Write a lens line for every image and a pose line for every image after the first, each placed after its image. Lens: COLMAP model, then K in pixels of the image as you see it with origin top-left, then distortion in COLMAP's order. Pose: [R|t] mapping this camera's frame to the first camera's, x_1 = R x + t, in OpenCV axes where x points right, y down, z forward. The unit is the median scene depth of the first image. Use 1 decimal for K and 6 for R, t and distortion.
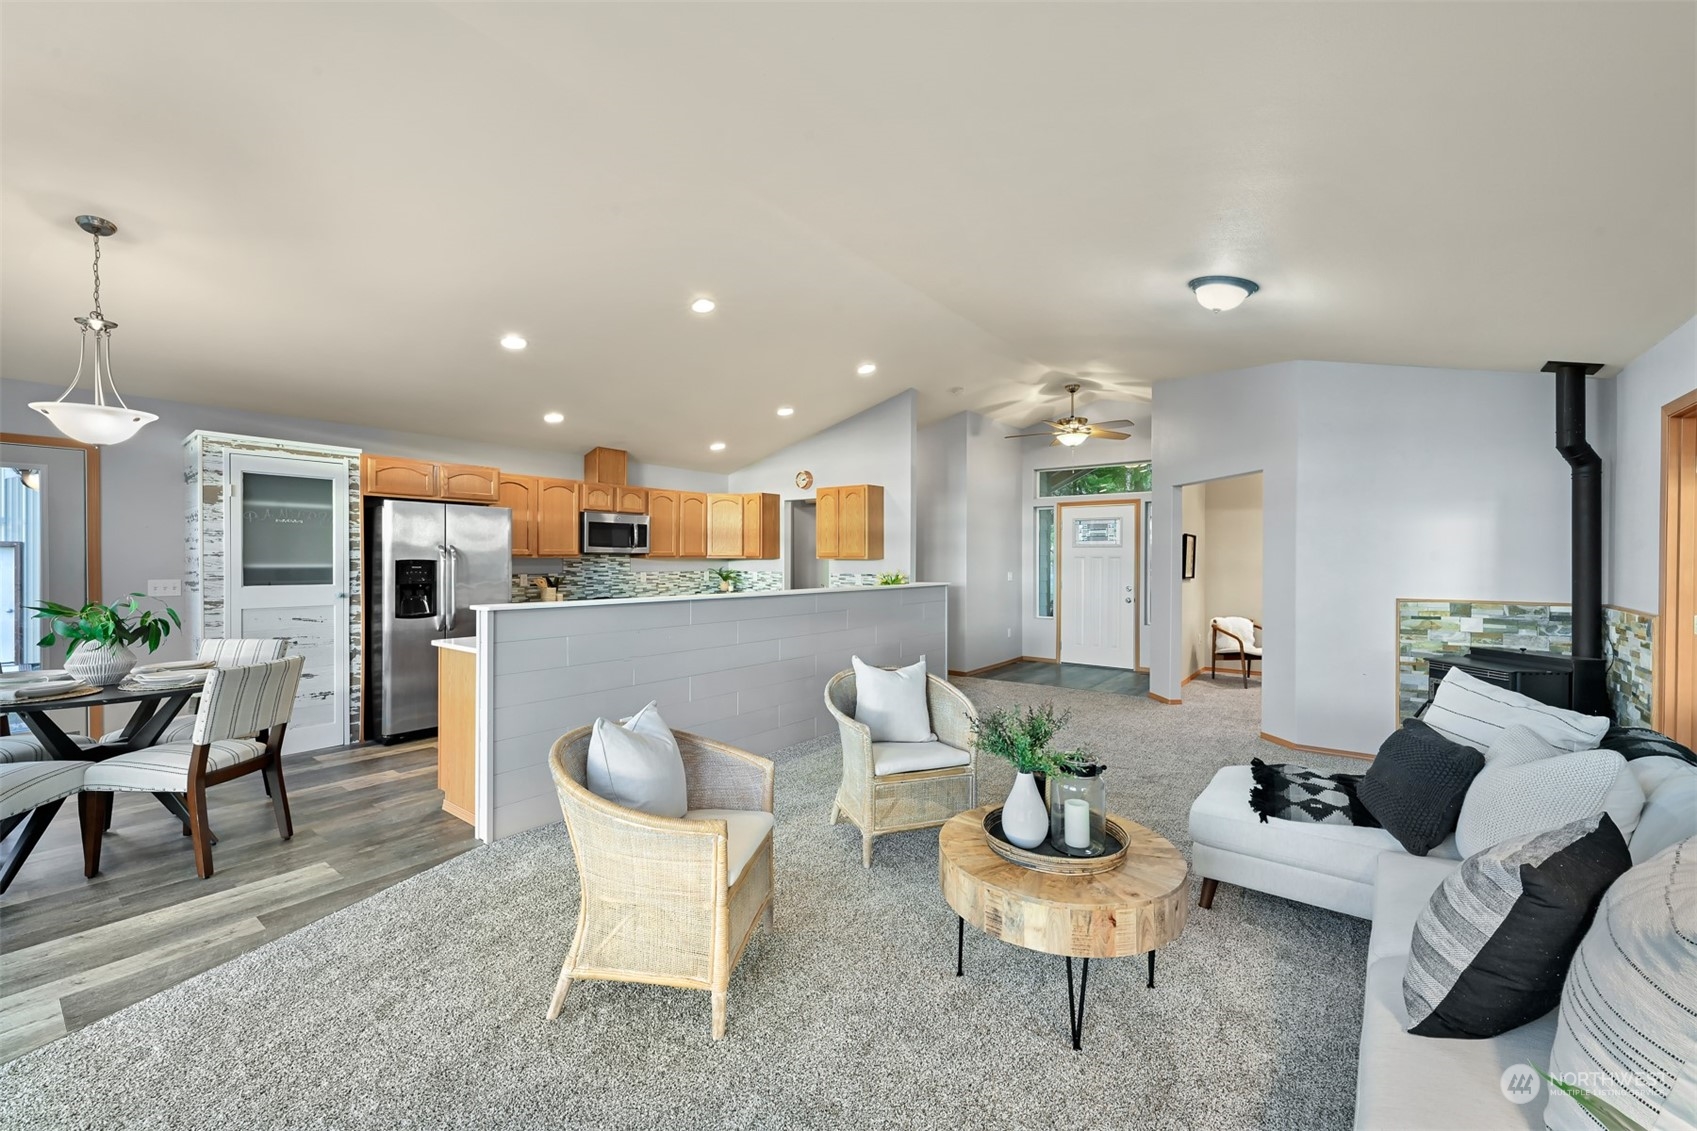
lens RADIAL K [[686.0, 0, 857.7], [0, 686.0, 571.3], [0, 0, 1]] dist [-0.000465, -0.000223]
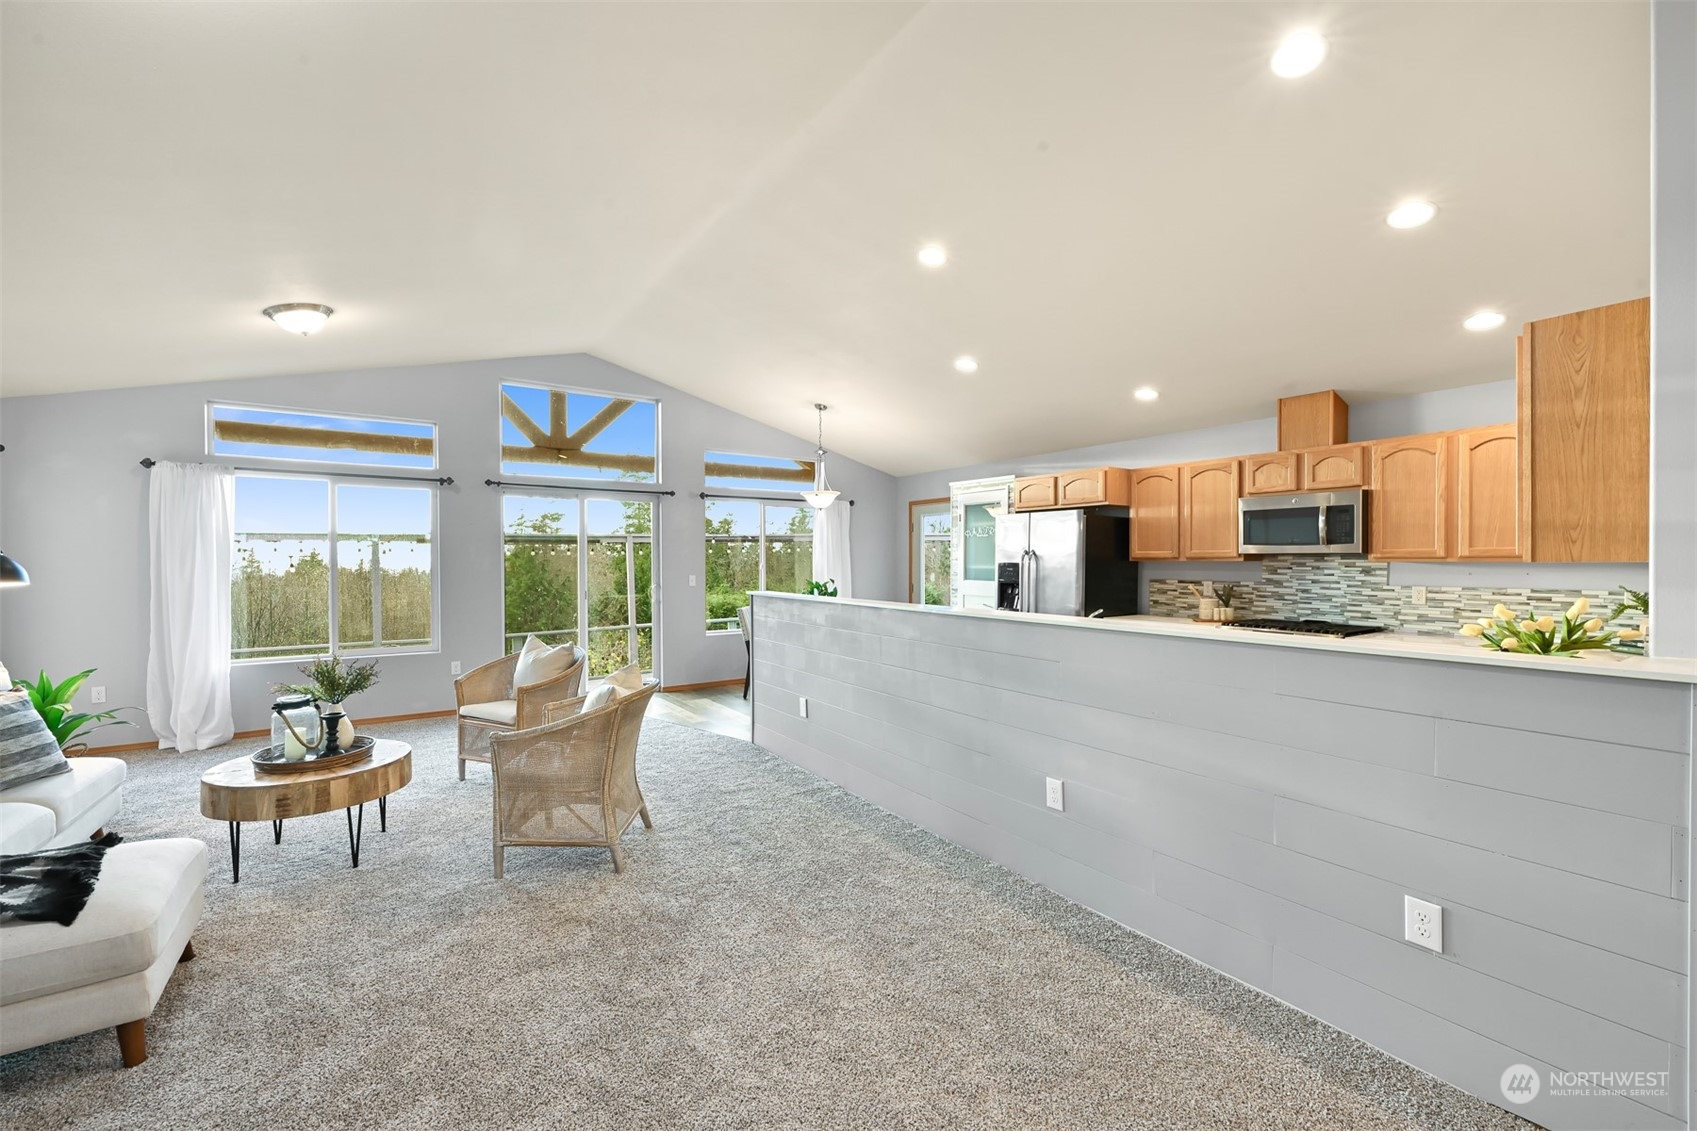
lens RADIAL K [[686.0, 0, 857.7], [0, 686.0, 571.3], [0, 0, 1]] dist [-0.000465, -0.000223]
pose [[-0.320457, 0.005931, -0.947244, 0.399555], [-0.023539, 0.999622, 0.014223, -0.008869], [0.946970, 0.026855, -0.320196, 0.802388]]
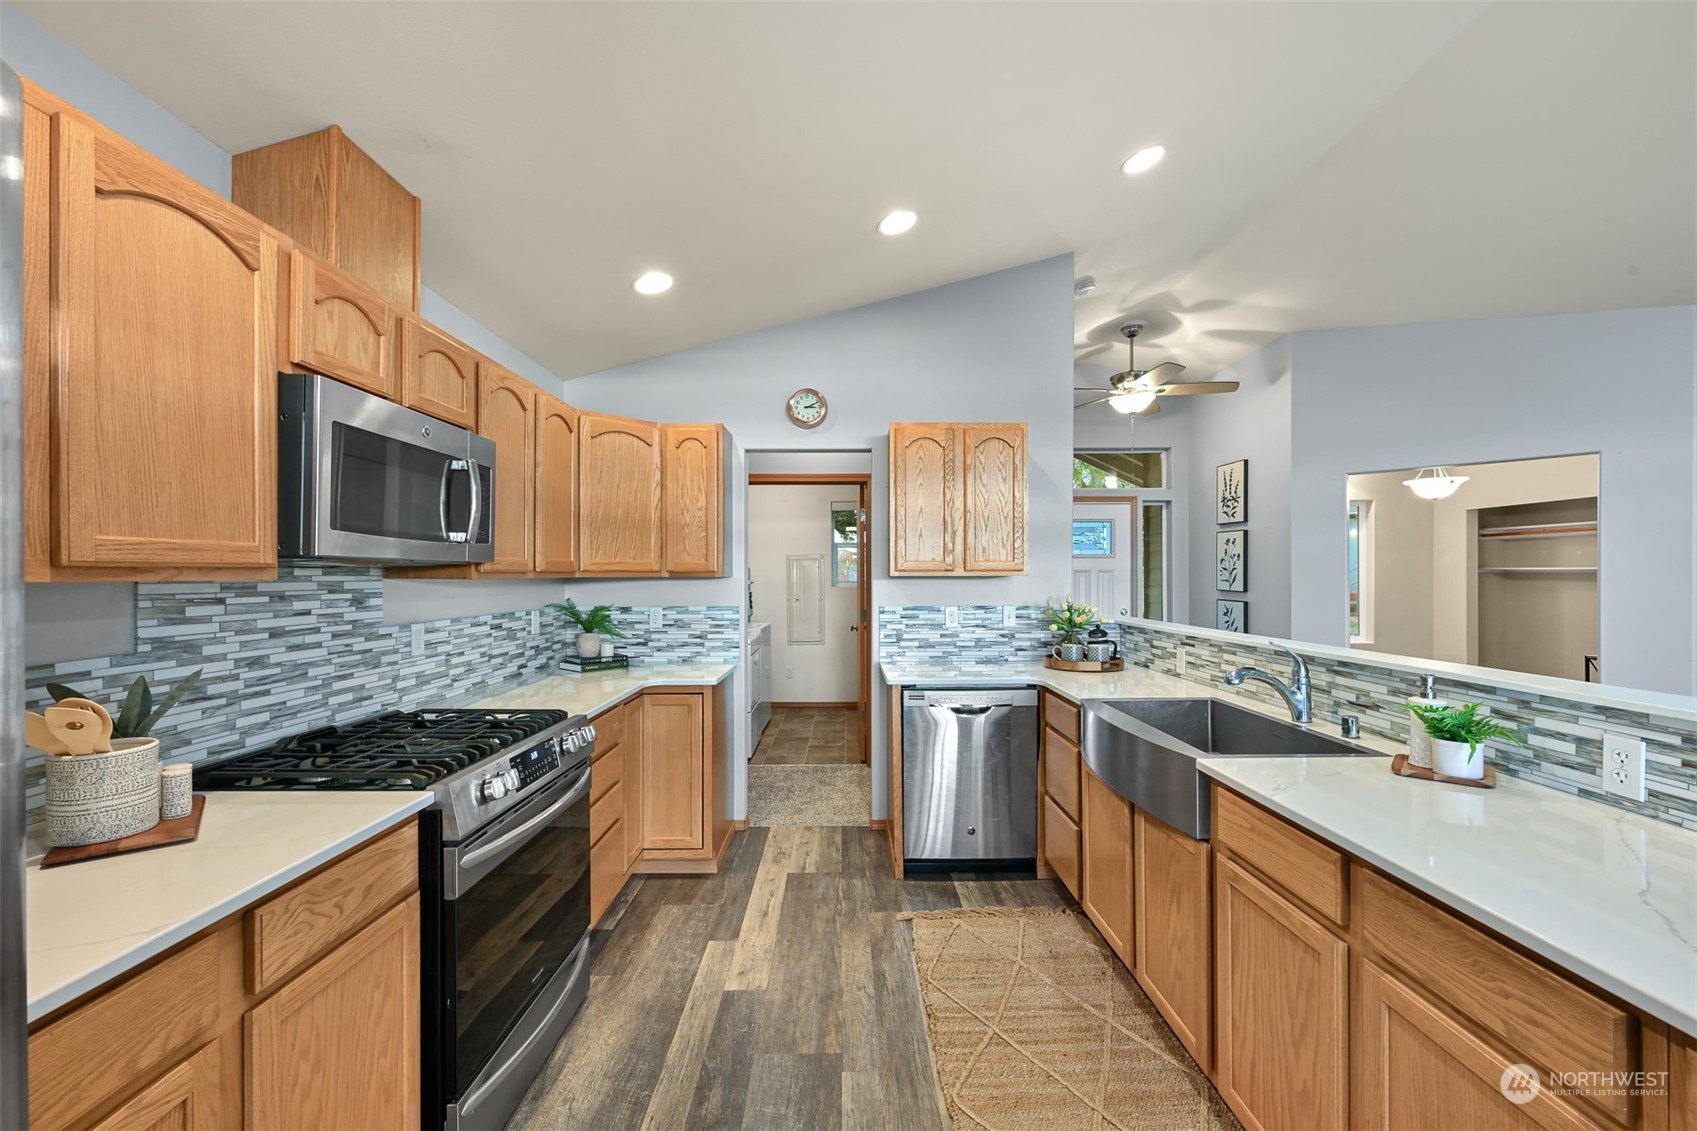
lens RADIAL K [[686.0, 0, 857.7], [0, 686.0, 571.3], [0, 0, 1]] dist [-0.000465, -0.000223]
pose [[0.790584, -0.003726, 0.612342, -0.372871], [0.018175, 0.999684, -0.017382, -0.014519], [-0.612084, 0.024871, 0.790402, 0.676848]]
